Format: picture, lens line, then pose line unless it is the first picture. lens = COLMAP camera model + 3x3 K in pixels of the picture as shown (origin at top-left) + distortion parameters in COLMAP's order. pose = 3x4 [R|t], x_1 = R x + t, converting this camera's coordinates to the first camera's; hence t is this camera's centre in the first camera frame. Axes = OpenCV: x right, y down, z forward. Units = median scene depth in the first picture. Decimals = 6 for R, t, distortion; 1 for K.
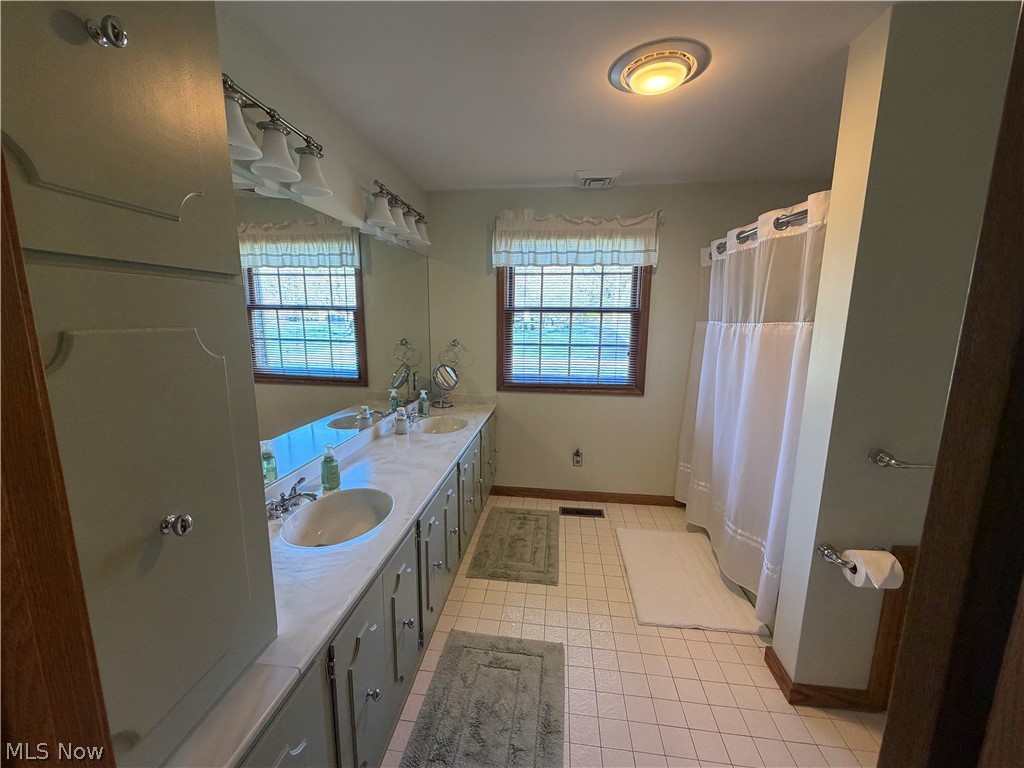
lens RADIAL K [[408.6, 0, 506.4], [0, 408.6, 383.4], [0, 0, 1]] dist [-0.000344, 0.000136]
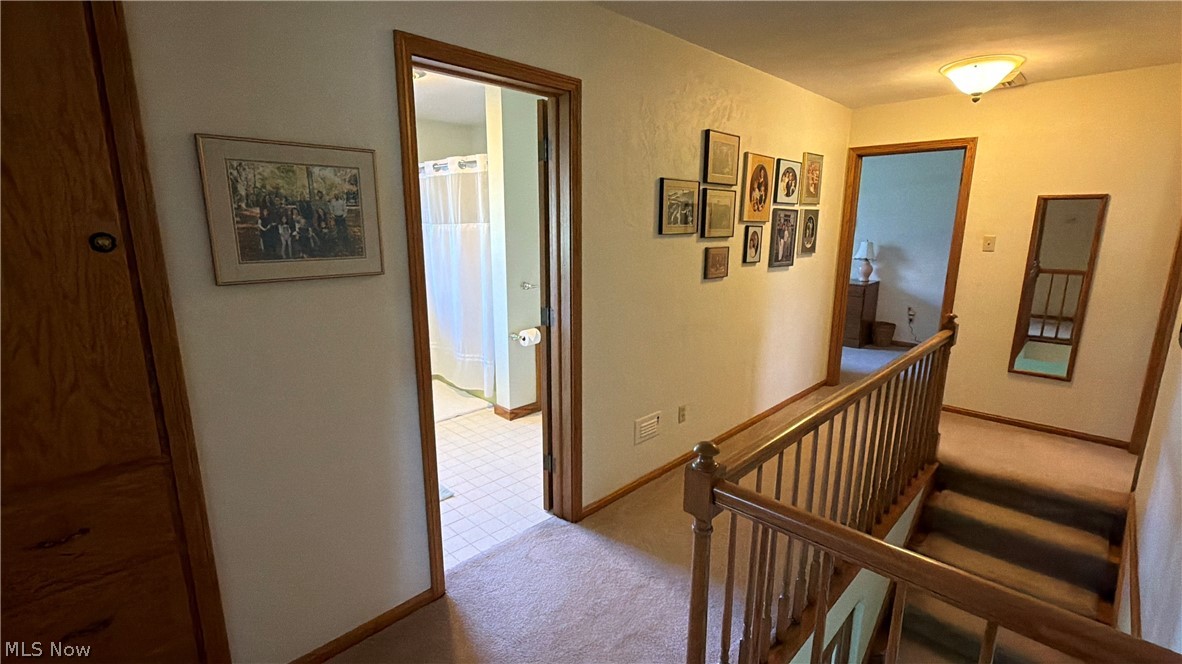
lens RADIAL K [[527.7, 0, 589.3], [0, 527.7, 336.4], [0, 0, 1]] dist [-0.000606, 0.000001]
pose [[0.609513, -0.174271, 0.773385, -0.894764], [0.133295, 0.984179, 0.116719, 0.137829], [-0.781490, 0.031947, 0.623099, -0.822451]]
